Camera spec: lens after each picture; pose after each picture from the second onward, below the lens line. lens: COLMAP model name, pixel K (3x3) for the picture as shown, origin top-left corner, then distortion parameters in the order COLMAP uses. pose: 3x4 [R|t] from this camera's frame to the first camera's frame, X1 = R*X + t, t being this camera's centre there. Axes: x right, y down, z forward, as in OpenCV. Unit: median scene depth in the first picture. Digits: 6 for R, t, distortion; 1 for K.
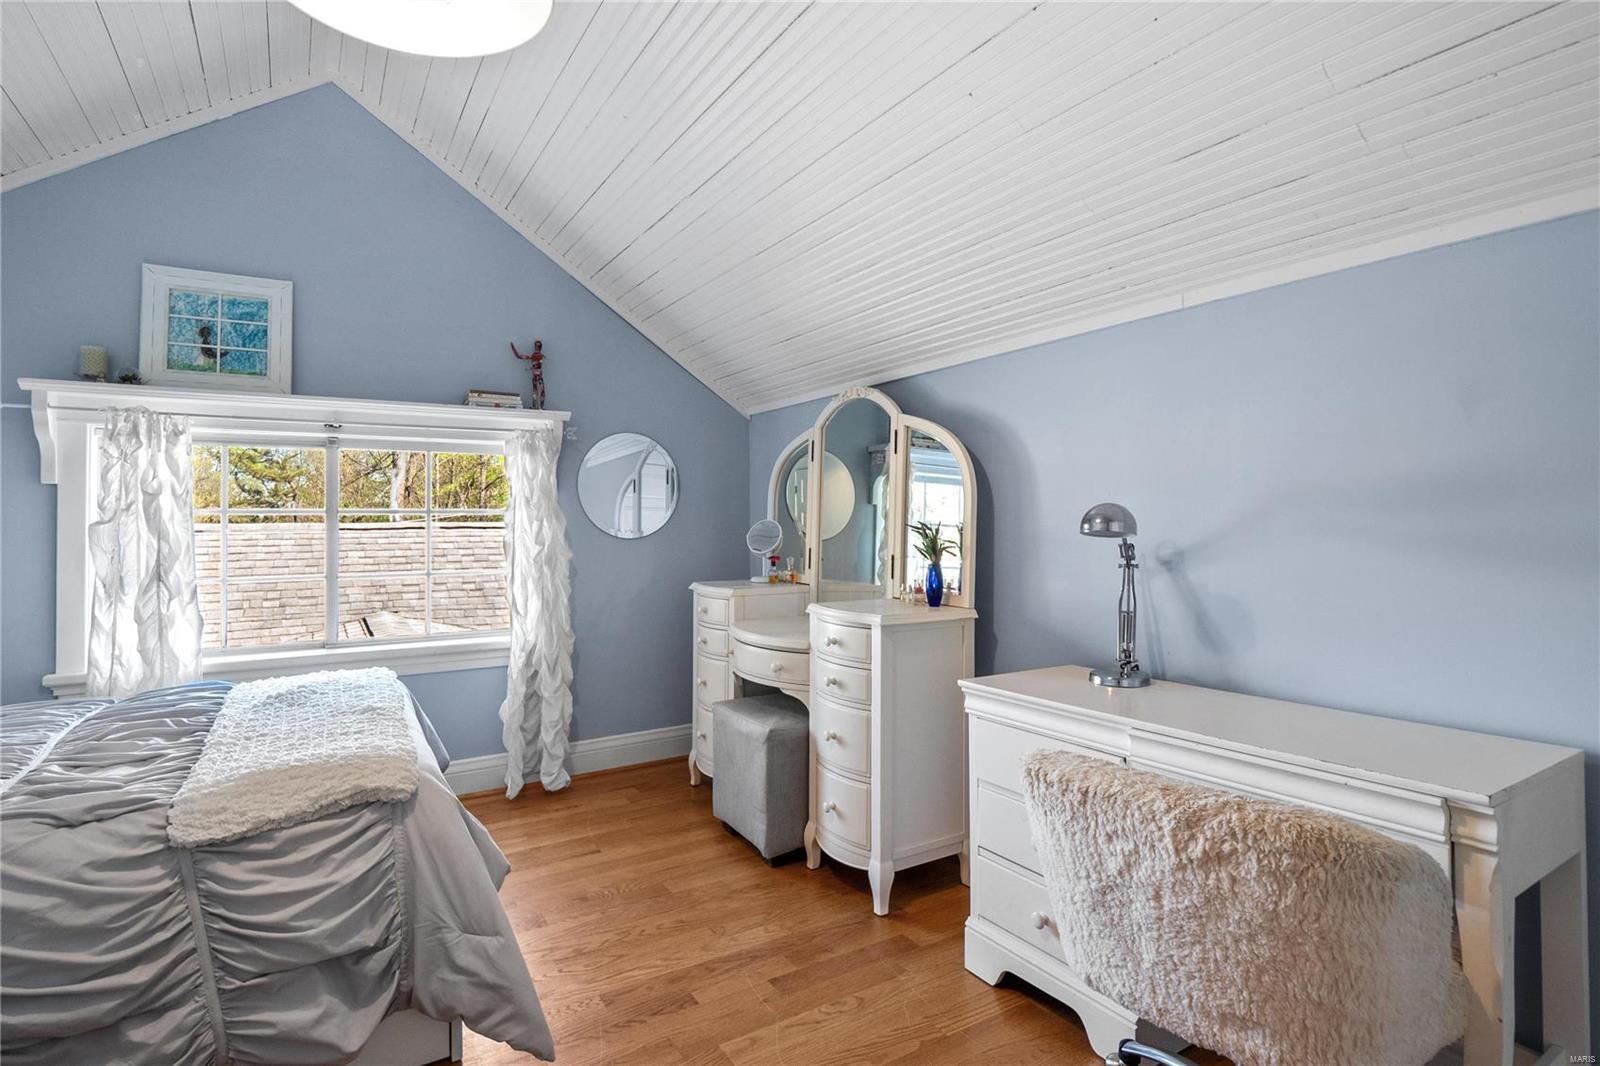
lens RADIAL K [[772.3, 0, 801.5], [0, 772.3, 516.2], [0, 0, 1]] dist [-0.002033, -0.003060]
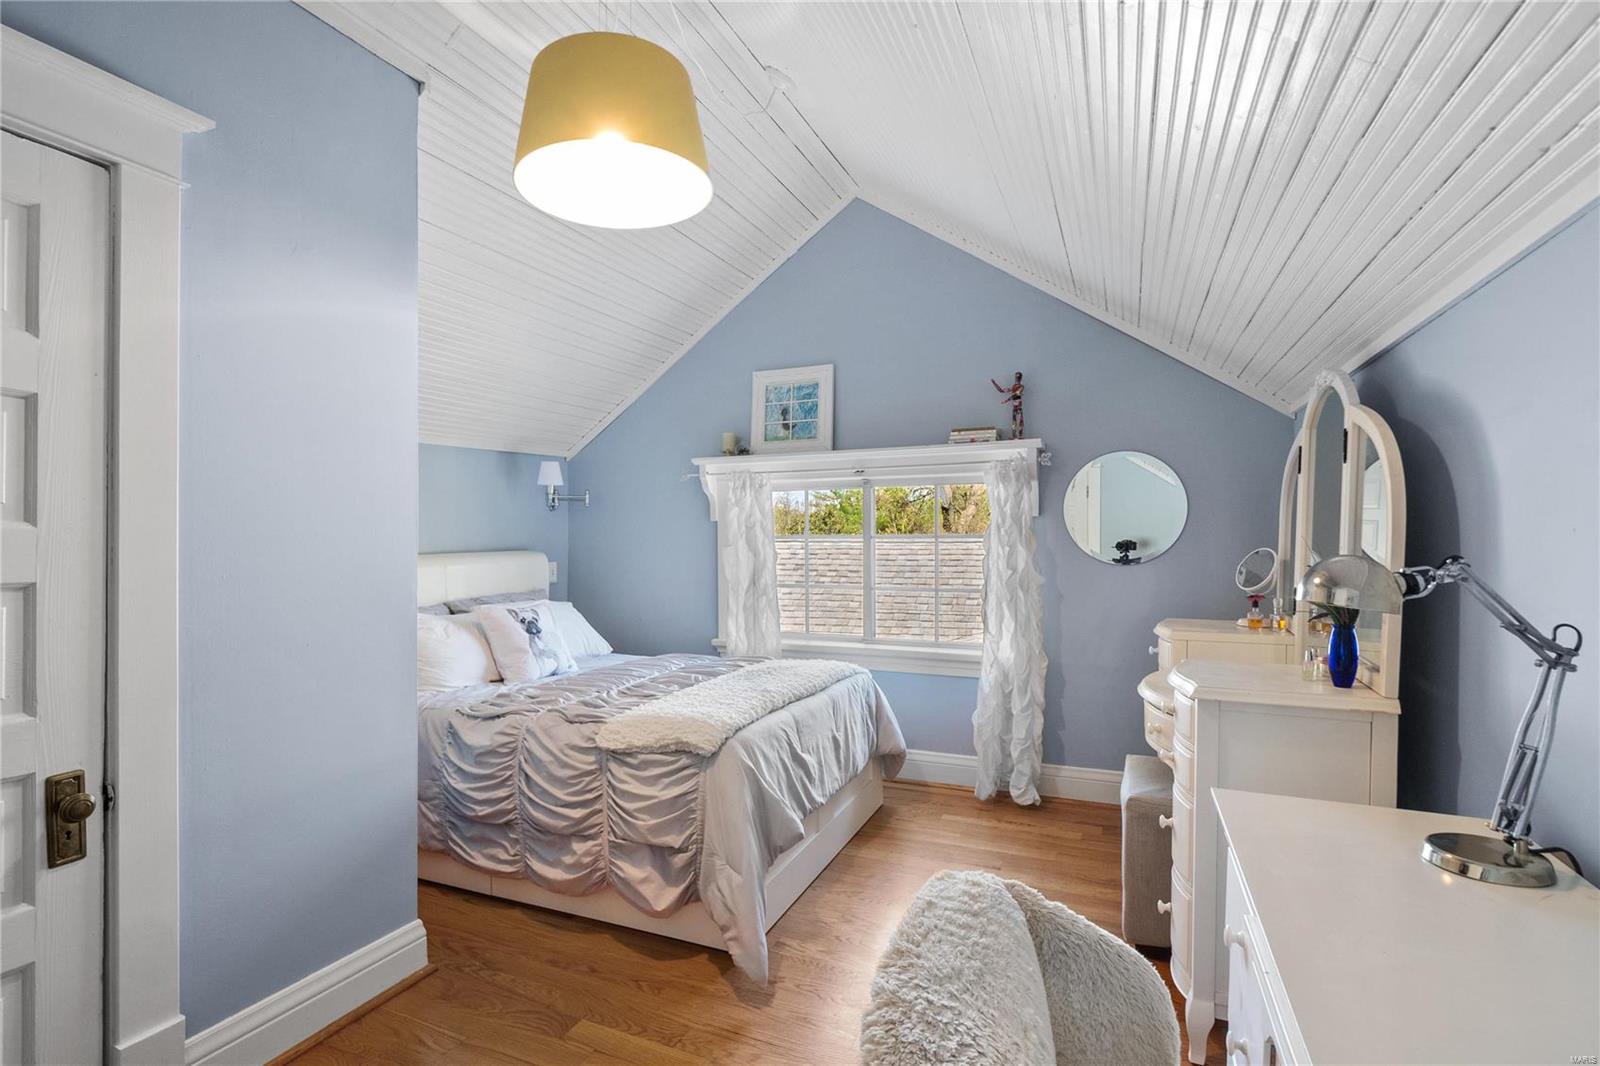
lens RADIAL K [[772.3, 0, 808.8], [0, 772.3, 547.6], [0, 0, 1]] dist [-0.002033, -0.003060]
pose [[0.583732, 0.018796, -0.811729, 0.445568], [0.007789, 0.999556, 0.028746, -0.030943], [0.811909, -0.023103, 0.583327, 0.207871]]
